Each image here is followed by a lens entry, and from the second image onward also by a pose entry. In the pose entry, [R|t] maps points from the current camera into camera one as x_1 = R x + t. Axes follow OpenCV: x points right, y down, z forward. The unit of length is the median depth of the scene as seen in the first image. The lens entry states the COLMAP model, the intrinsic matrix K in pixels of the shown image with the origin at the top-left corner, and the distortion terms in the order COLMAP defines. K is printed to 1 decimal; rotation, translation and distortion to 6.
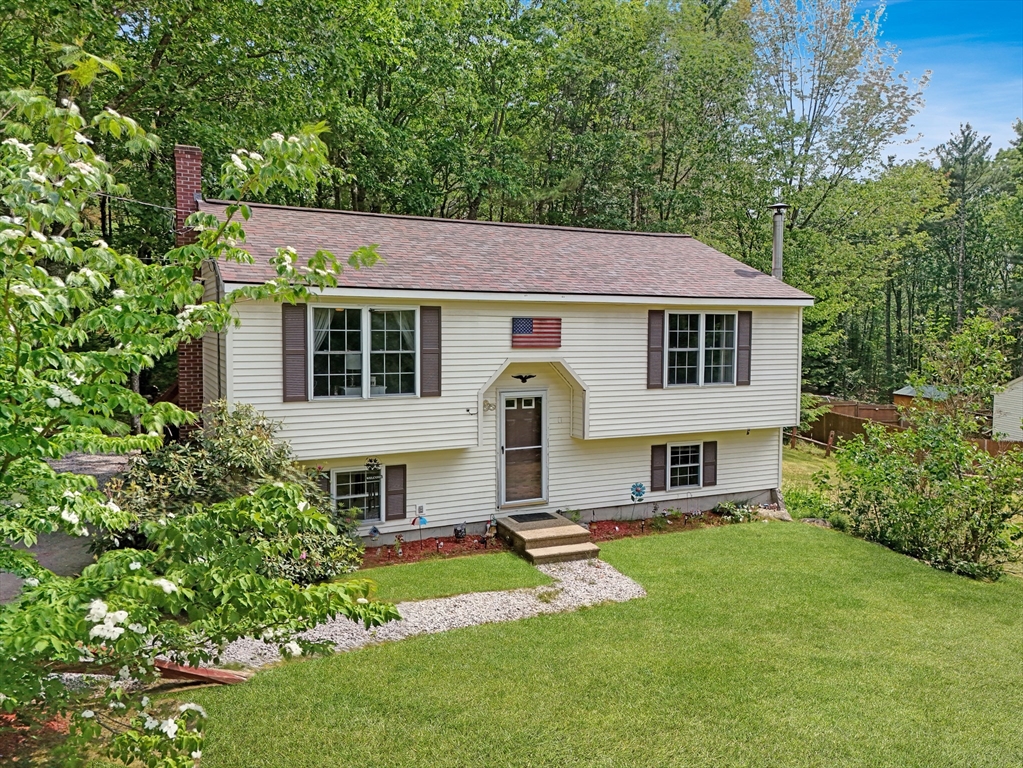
lens RADIAL K [[792.7, 0, 511.5], [0, 792.7, 384.0], [0, 0, 1]] dist [0.002345, -0.000966]
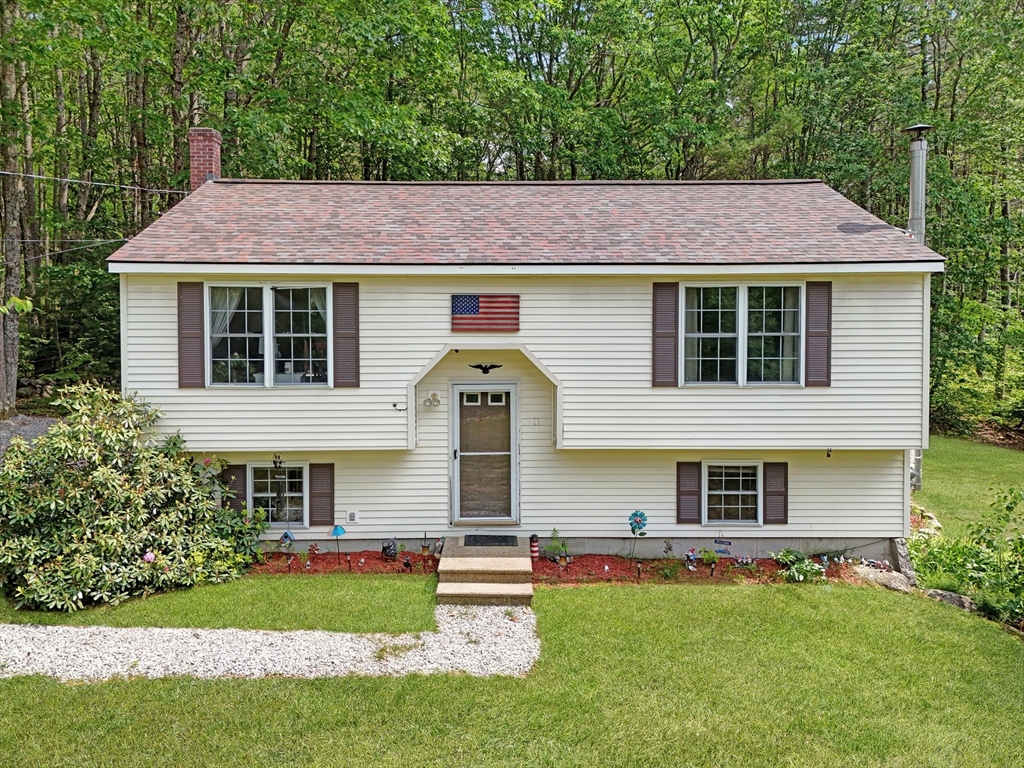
lens RADIAL K [[799.7, 0, 489.6], [0, 799.7, 328.7], [0, 0, 1]] dist [0.012831, 0.001125]
pose [[0.900418, 0.007080, -0.434969, 0.383970], [-0.025355, 0.999022, -0.036224, -0.018541], [0.434287, 0.043645, 0.899716, 0.258147]]
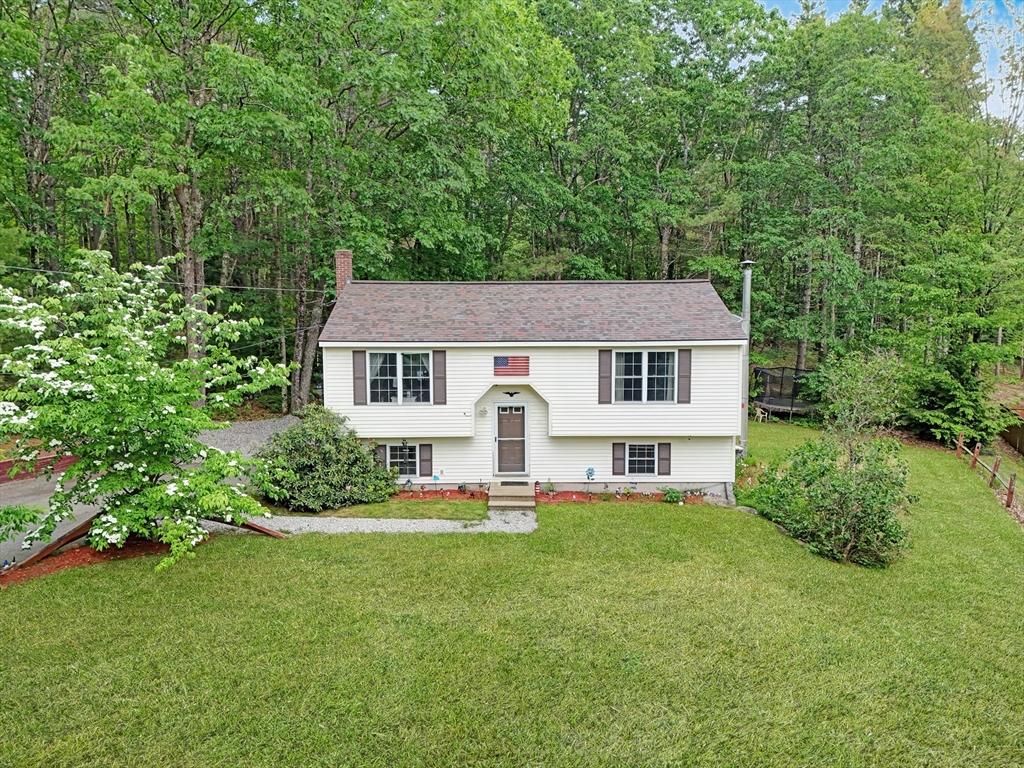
lens RADIAL K [[793.4, 0, 512.0], [0, 793.4, 384.0], [0, 0, 1]] dist [0.002345, -0.000966]
pose [[0.901805, 0.031599, -0.430986, 0.694289], [-0.023201, 0.999425, 0.024729, -0.066073], [0.431519, -0.012301, 0.902020, -0.406854]]
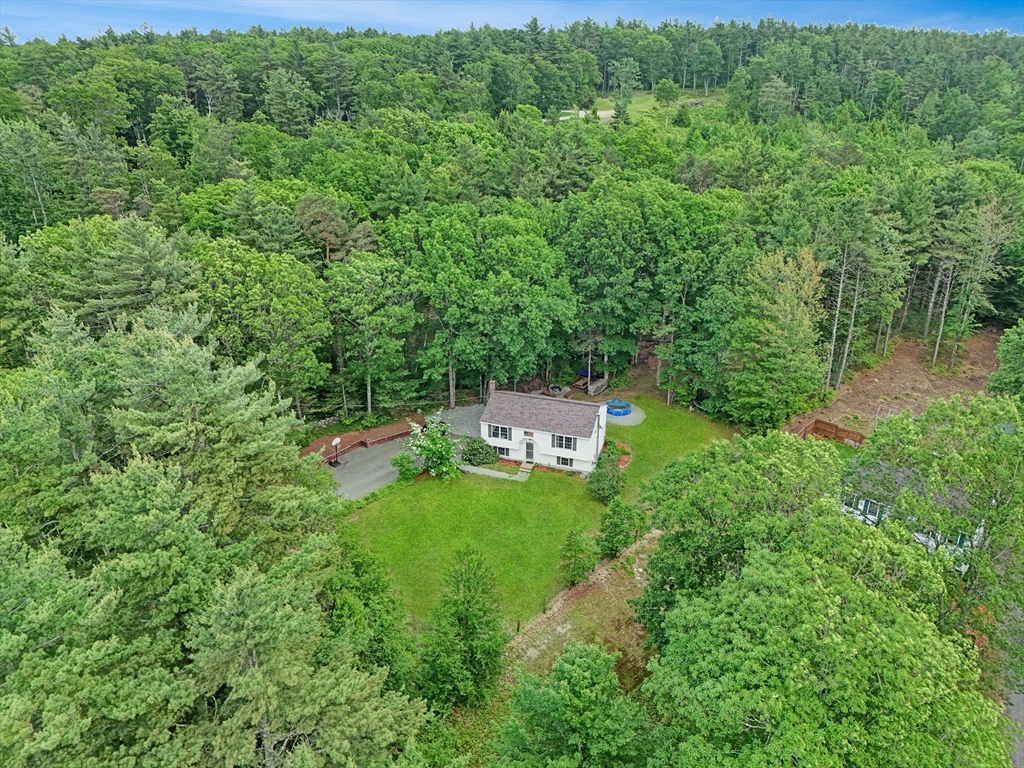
lens RADIAL K [[793.4, 0, 512.0], [0, 793.4, 384.0], [0, 0, 1]] dist [0.002345, -0.000966]
pose [[0.703925, 0.283484, -0.651250, 3.494650], [-0.049047, 0.934111, 0.353596, -2.369217], [0.708578, -0.216963, 0.671449, -2.789310]]
